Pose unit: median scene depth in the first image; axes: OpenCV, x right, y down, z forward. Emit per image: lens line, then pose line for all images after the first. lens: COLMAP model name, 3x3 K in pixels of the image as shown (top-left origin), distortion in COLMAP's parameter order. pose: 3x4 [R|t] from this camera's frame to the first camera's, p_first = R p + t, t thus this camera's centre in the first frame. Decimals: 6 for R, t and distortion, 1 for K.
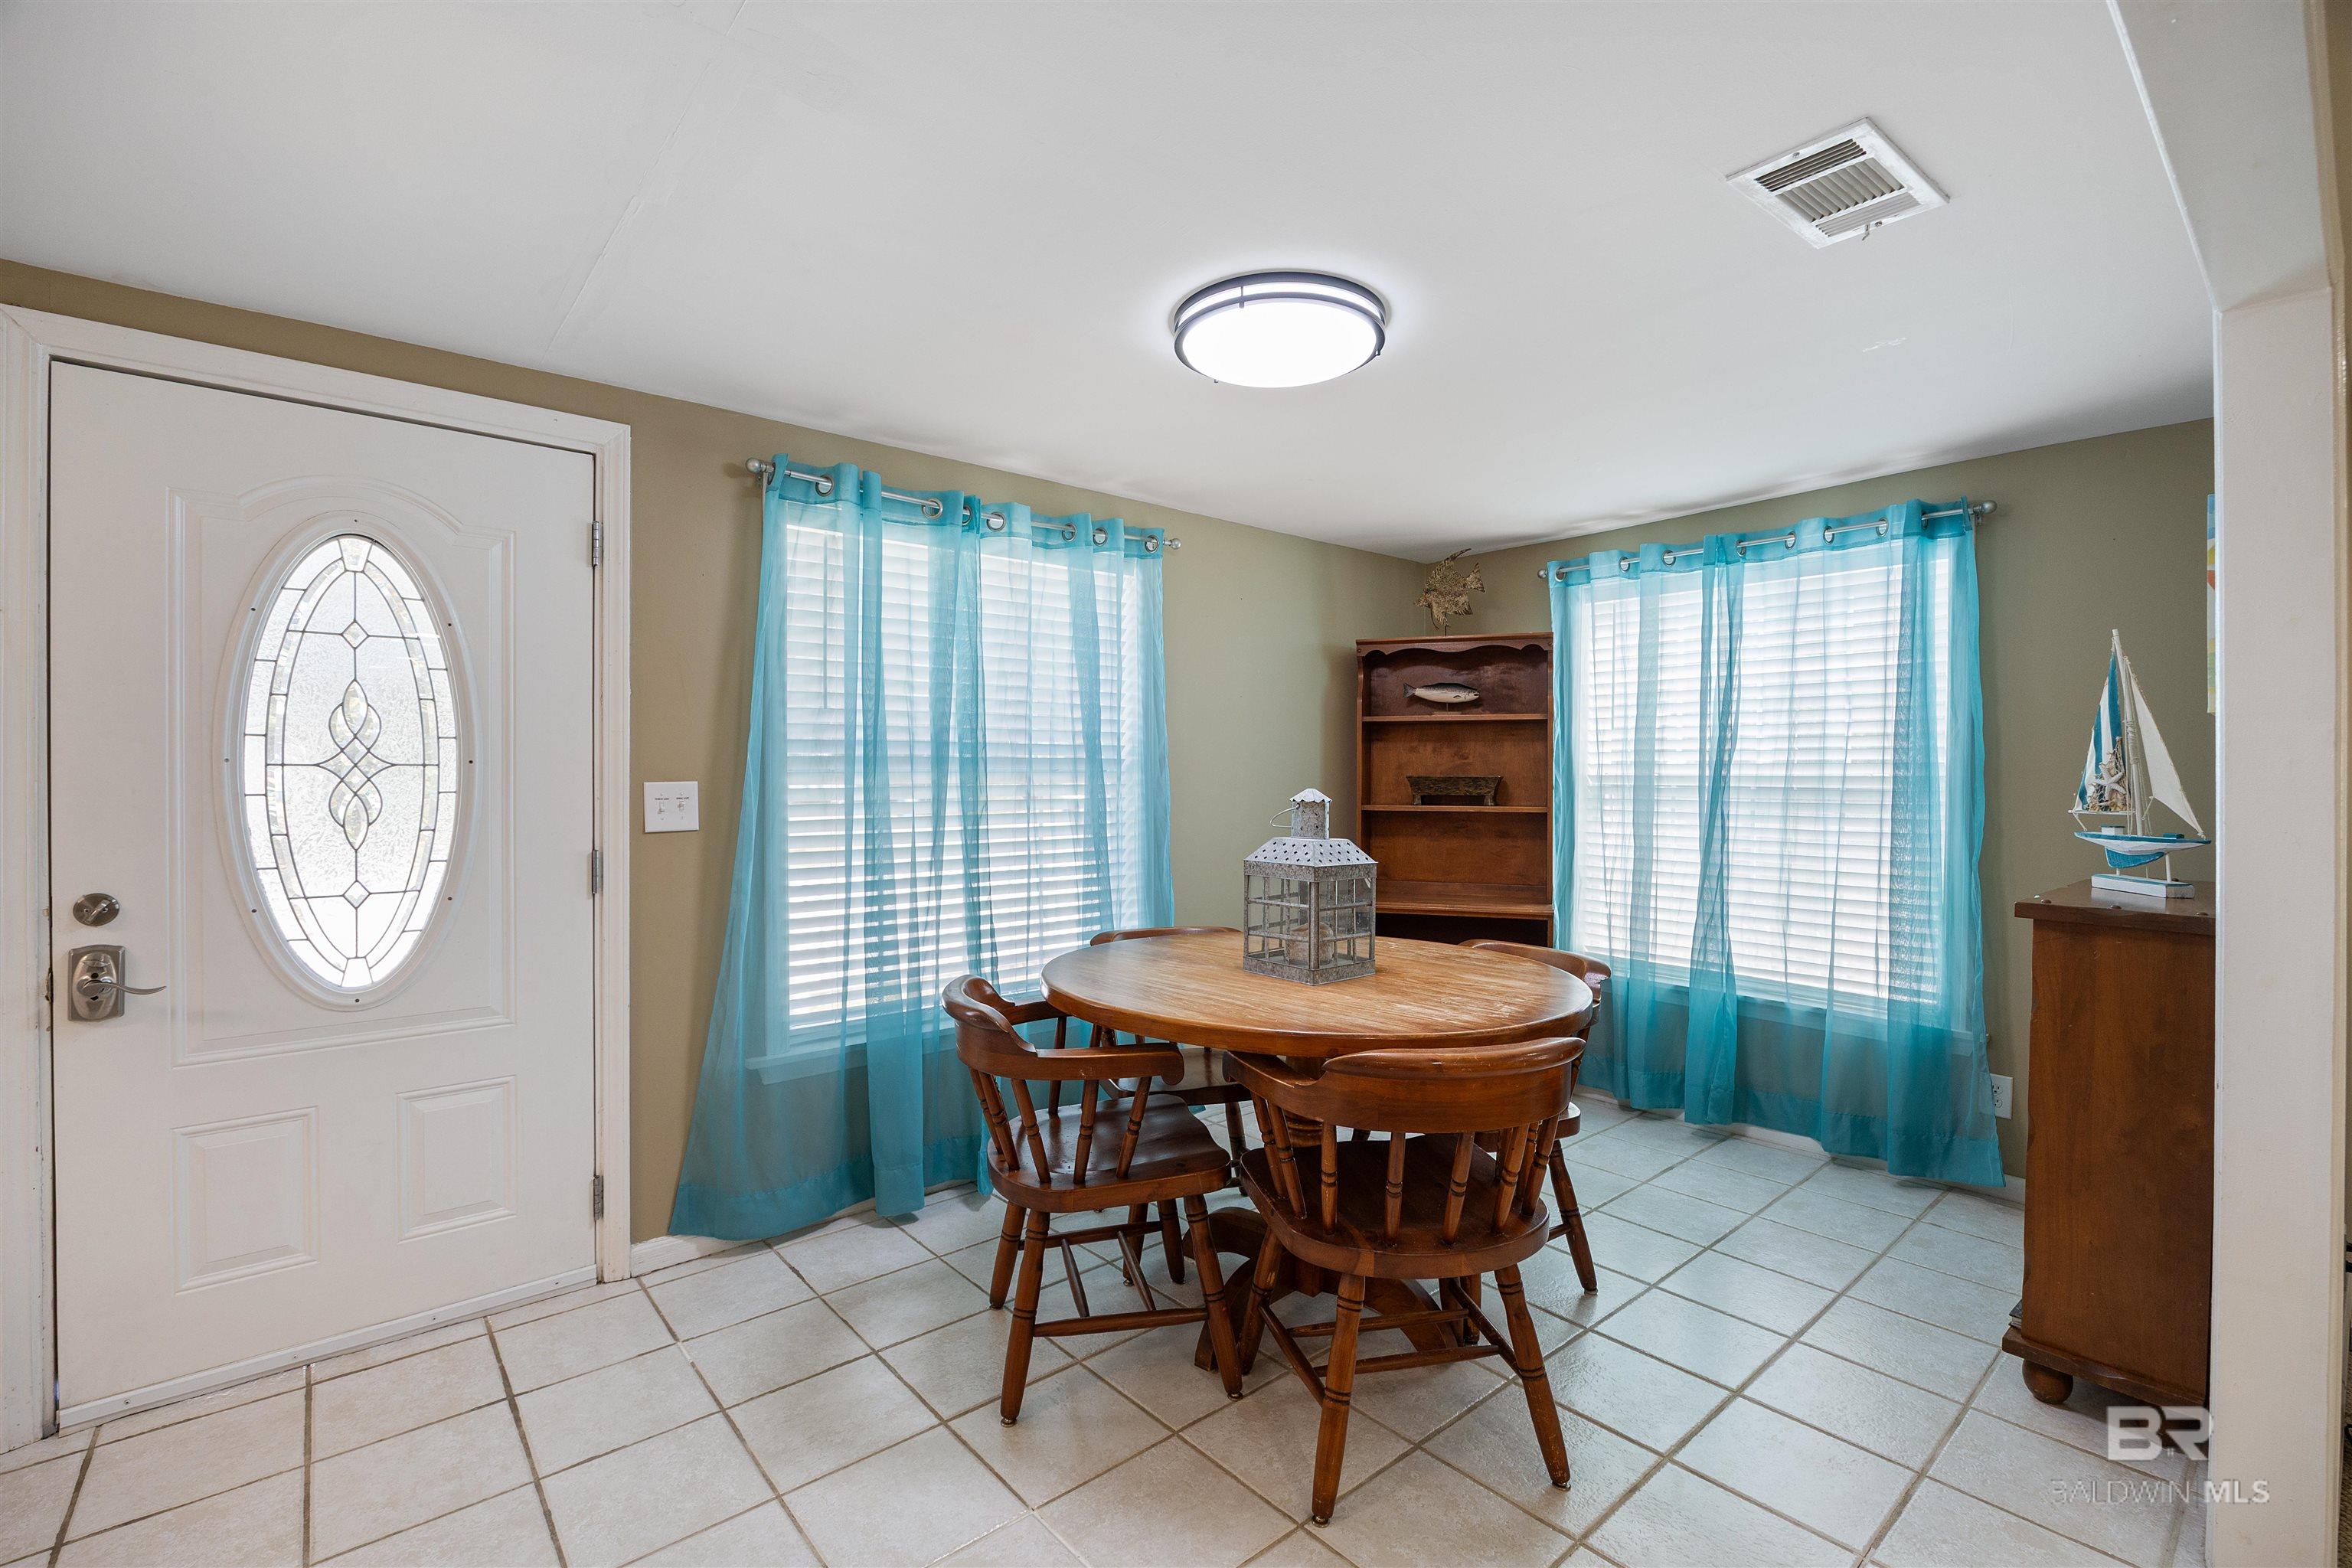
lens RADIAL K [[1051.3, 0, 1168.2], [0, 1051.3, 774.9], [0, 0, 1]] dist [-0.016986, -0.000067]
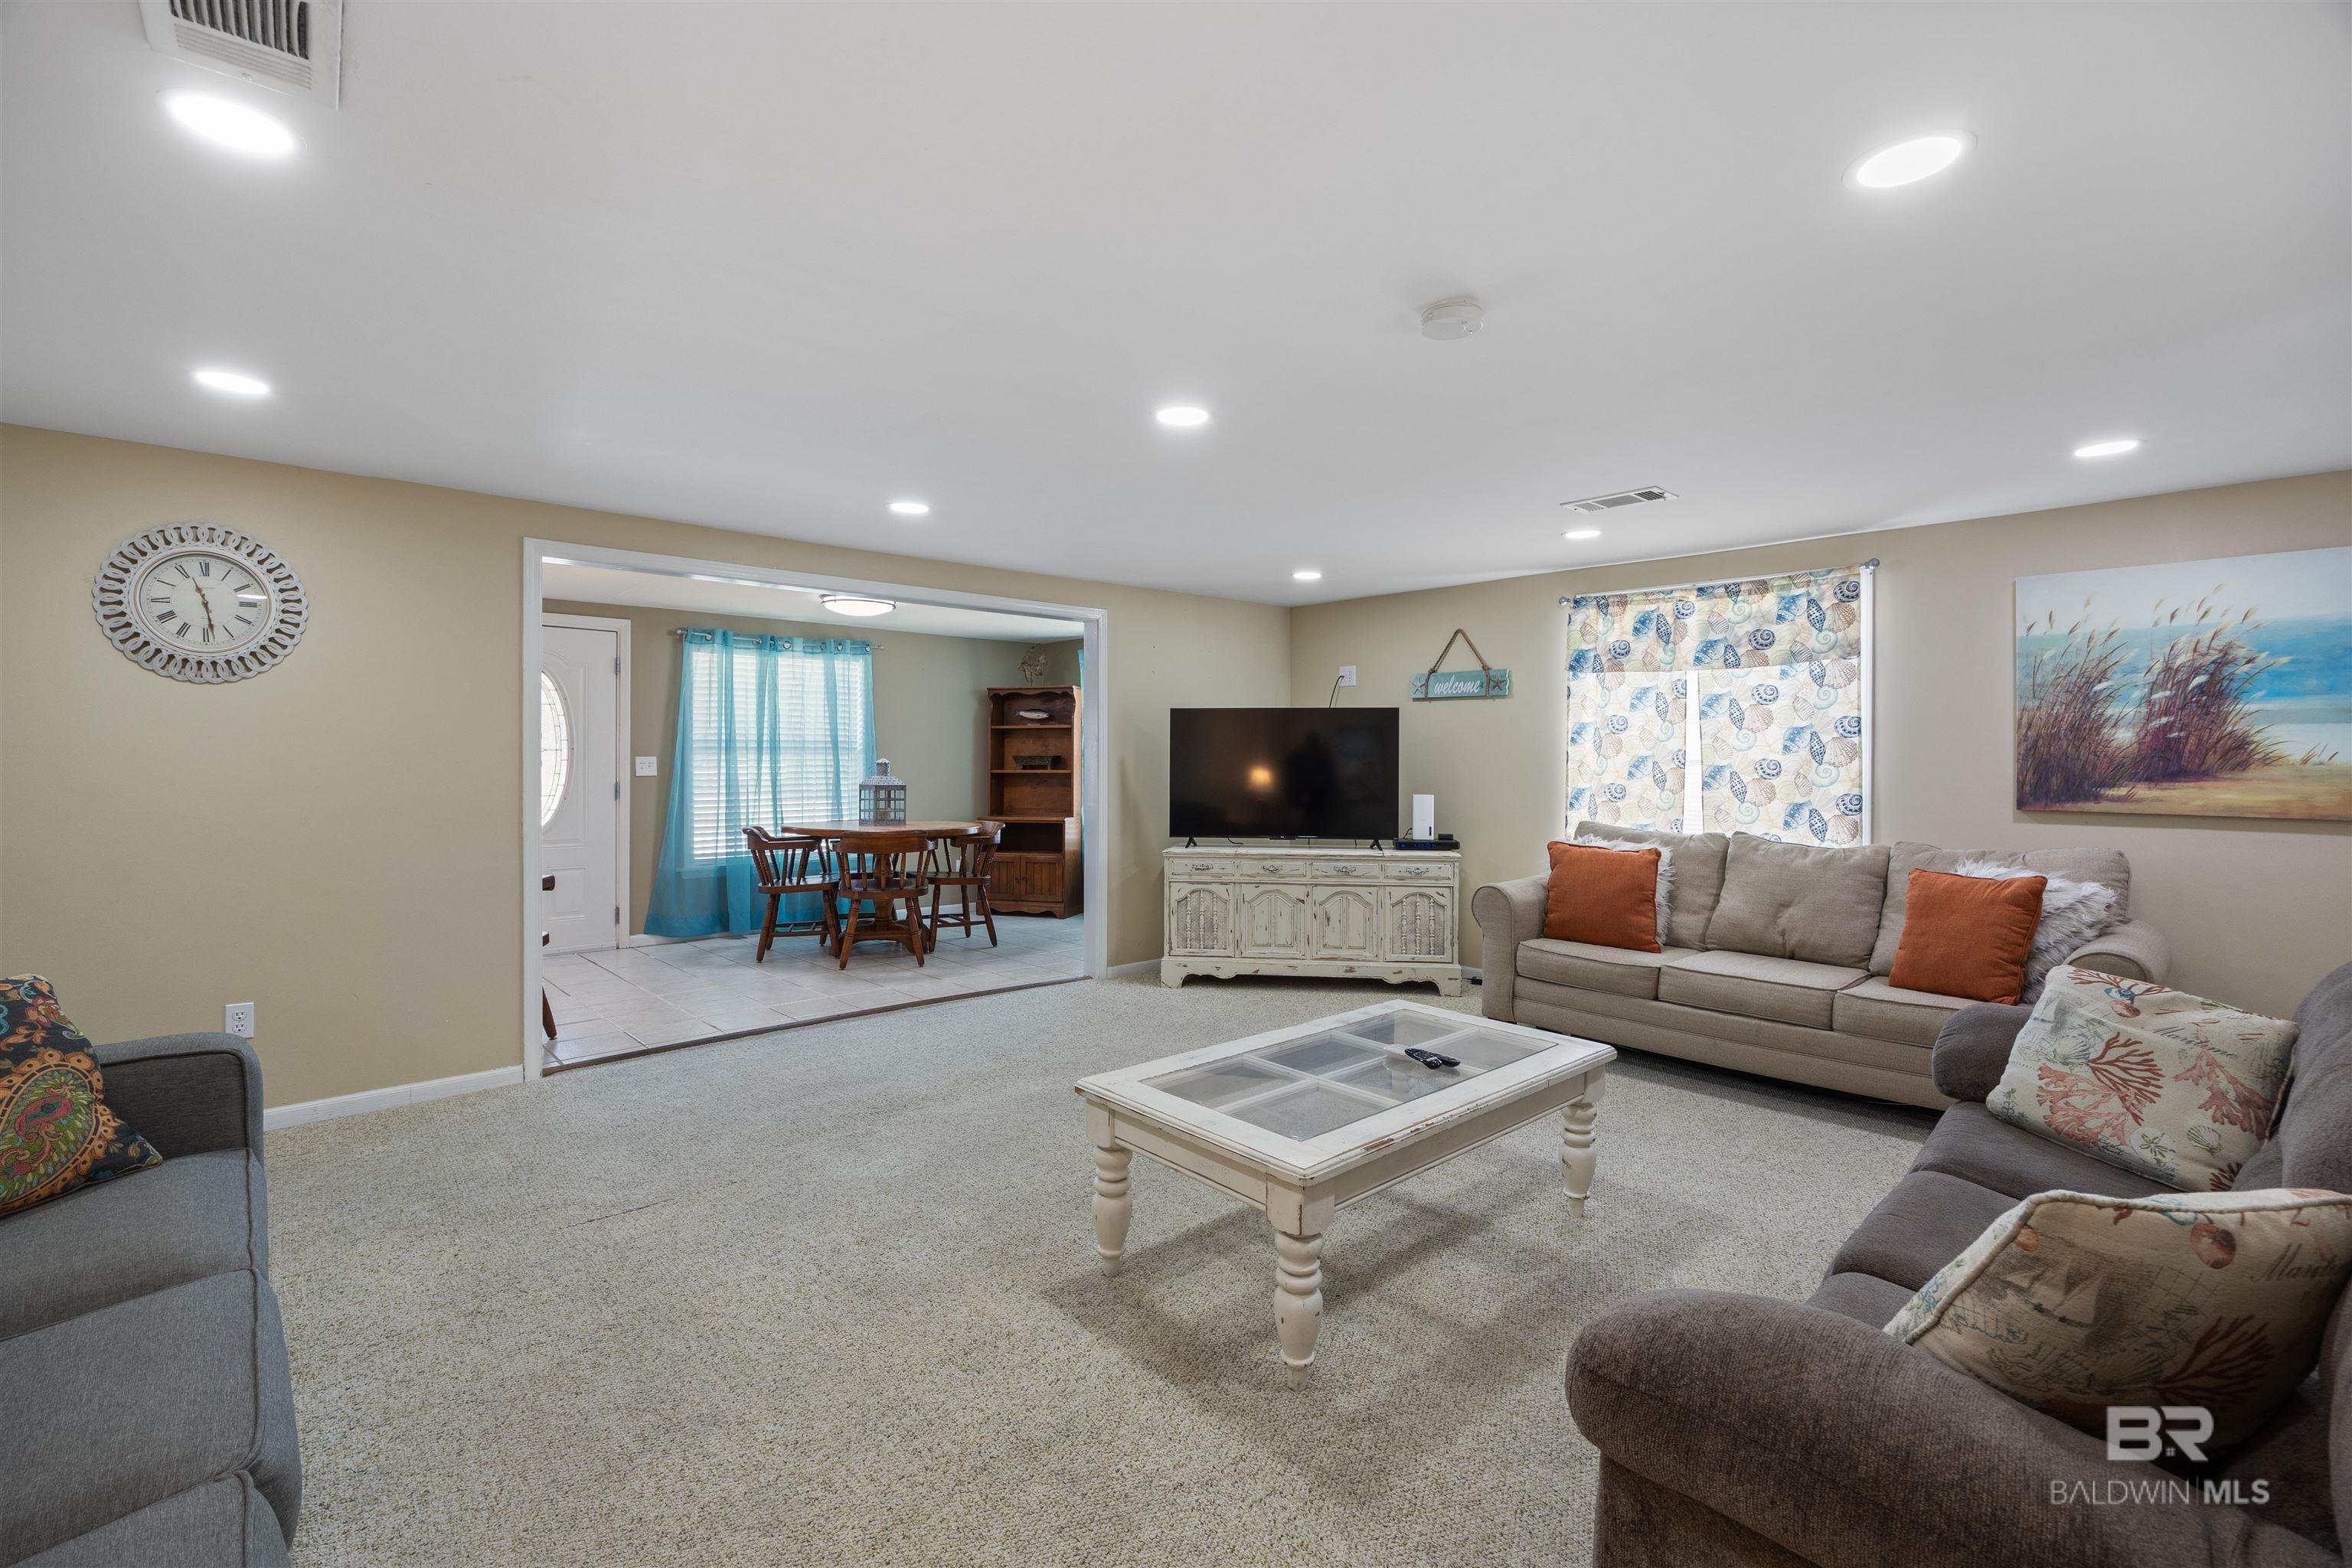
lens RADIAL K [[1048.6, 0, 1130.1], [0, 1048.6, 748.4], [0, 0, 1]] dist [-0.000420, 0.000003]
pose [[0.999835, -0.004409, 0.017599, 0.604148], [0.004691, 0.999861, -0.016015, 0.030196], [-0.017526, 0.016095, 0.999717, -1.442389]]
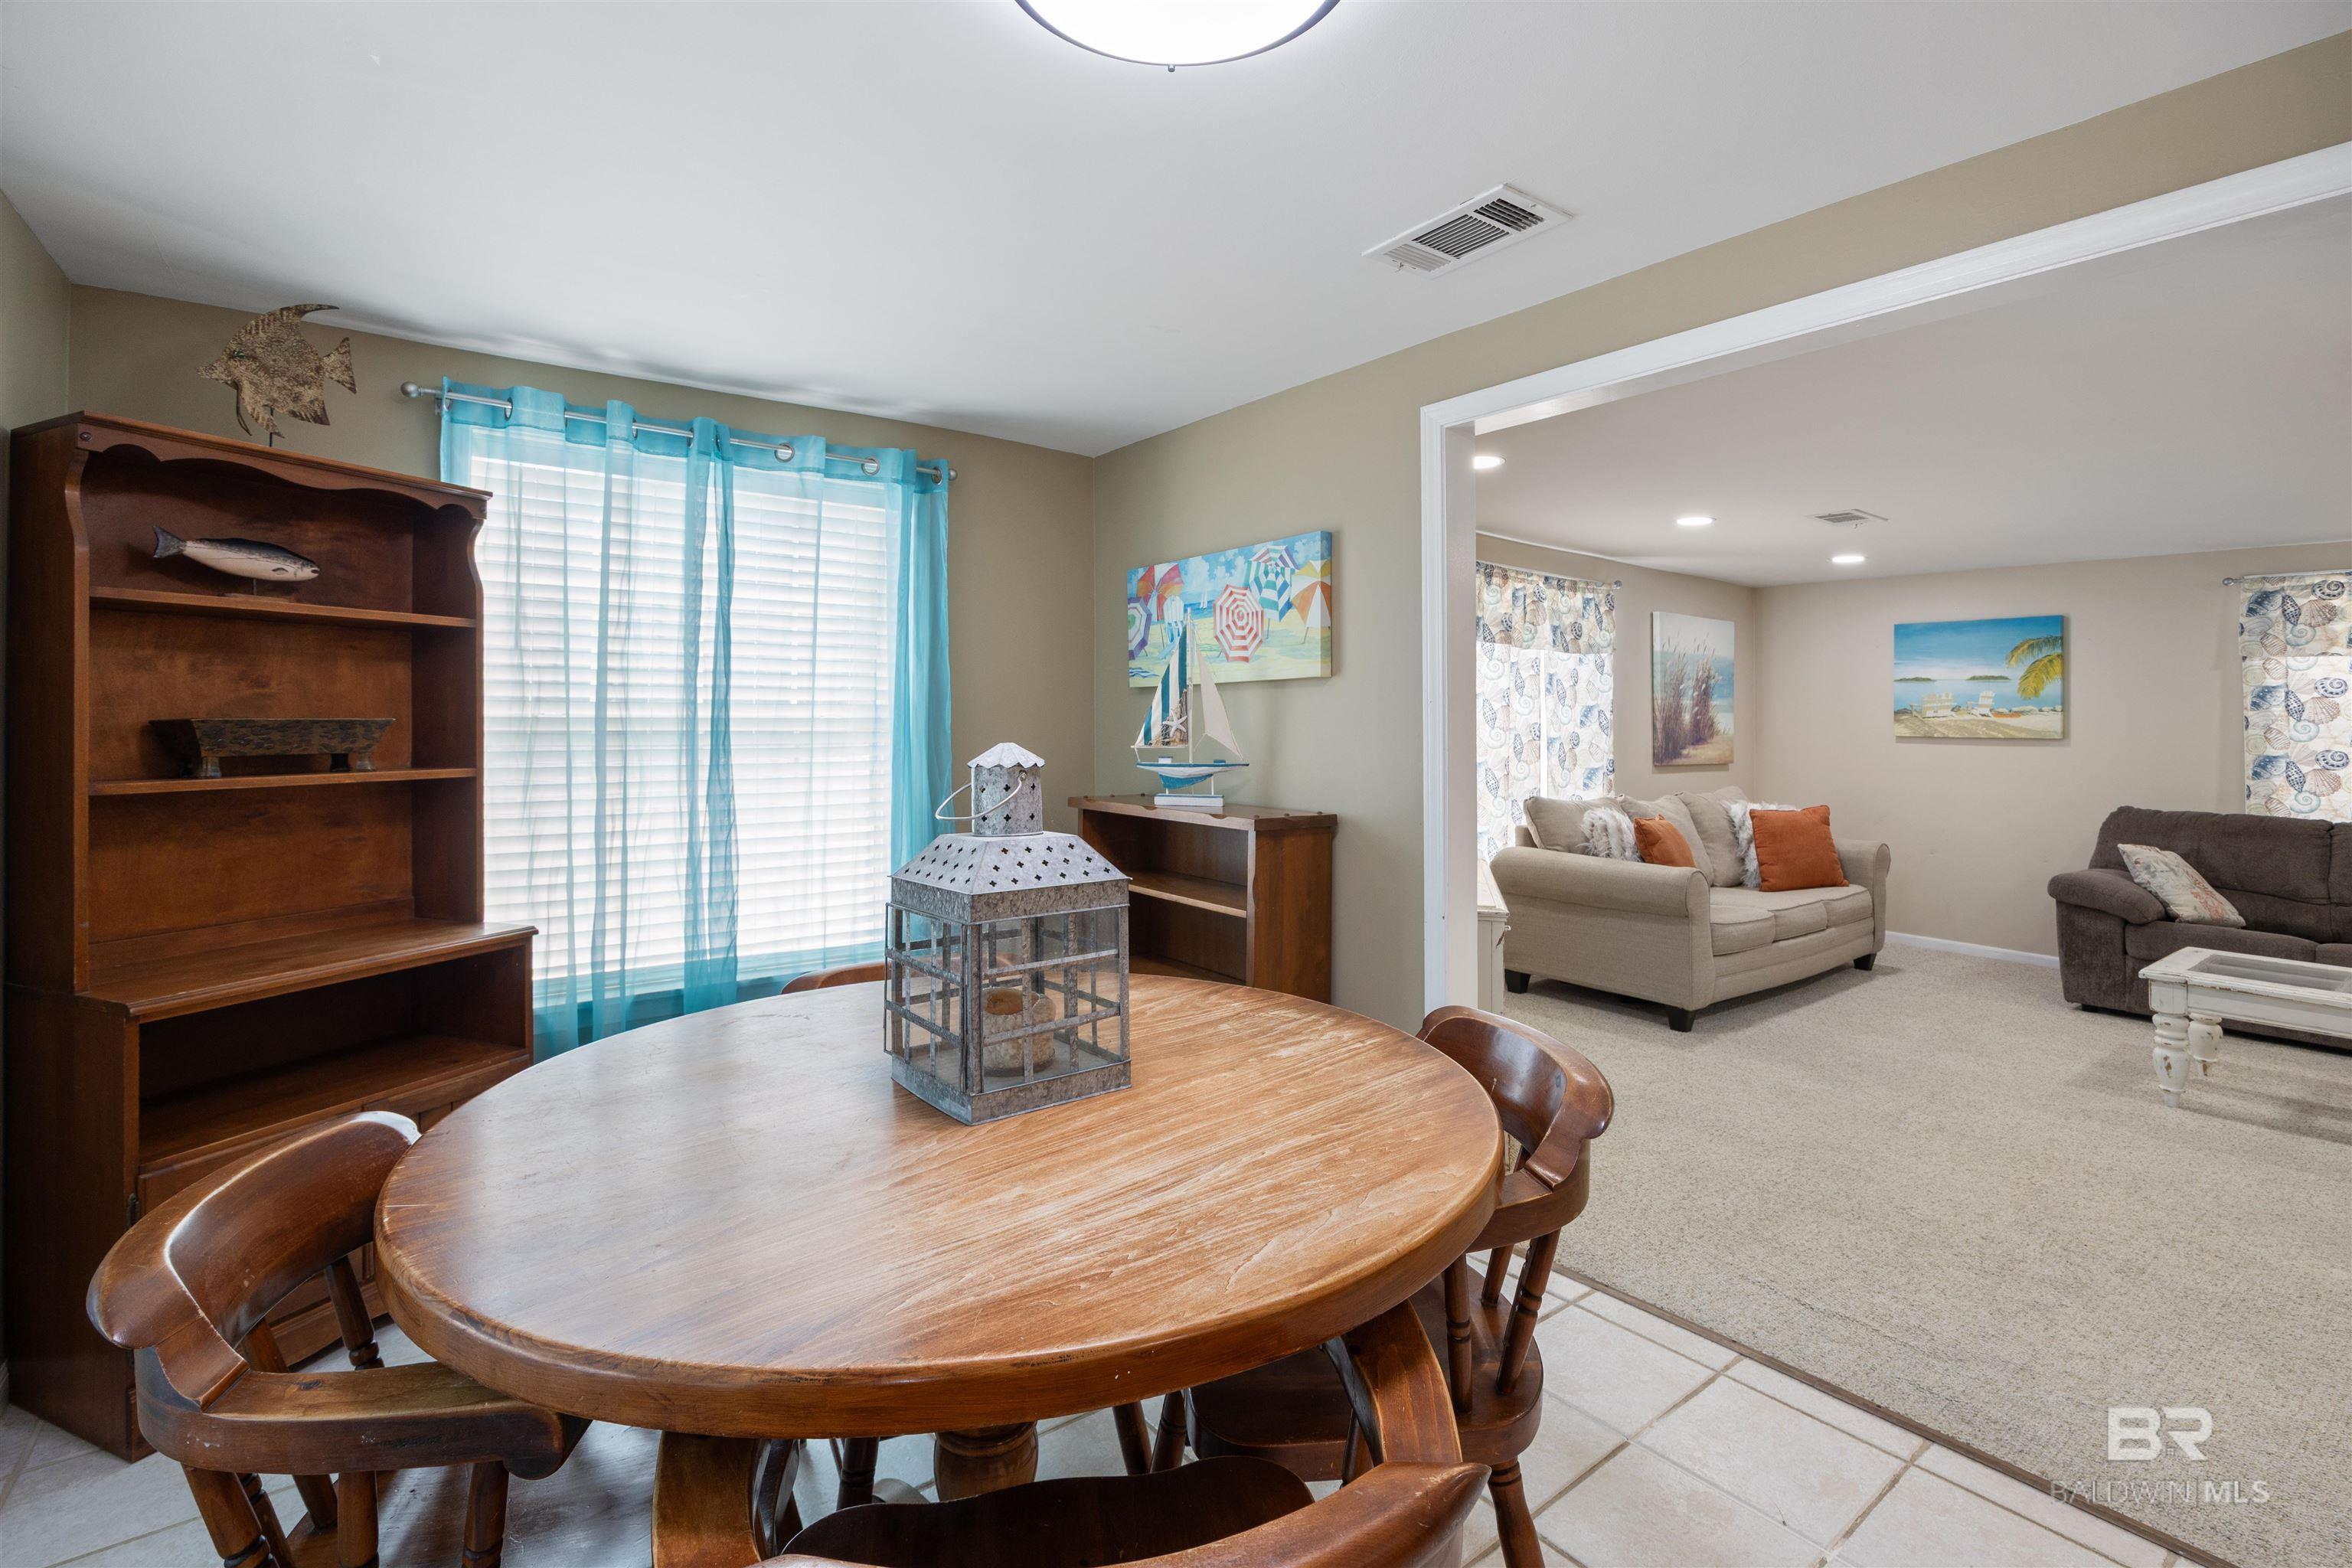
lens RADIAL K [[1031.8, 0, 1170.5], [0, 1031.8, 725.4], [0, 0, 1]] dist [-0.013217, 0.000577]
pose [[0.061927, -0.007894, 0.998049, -0.315298], [-0.001011, 0.999968, 0.007972, -0.000256], [-0.998080, -0.001503, 0.061917, 0.750691]]
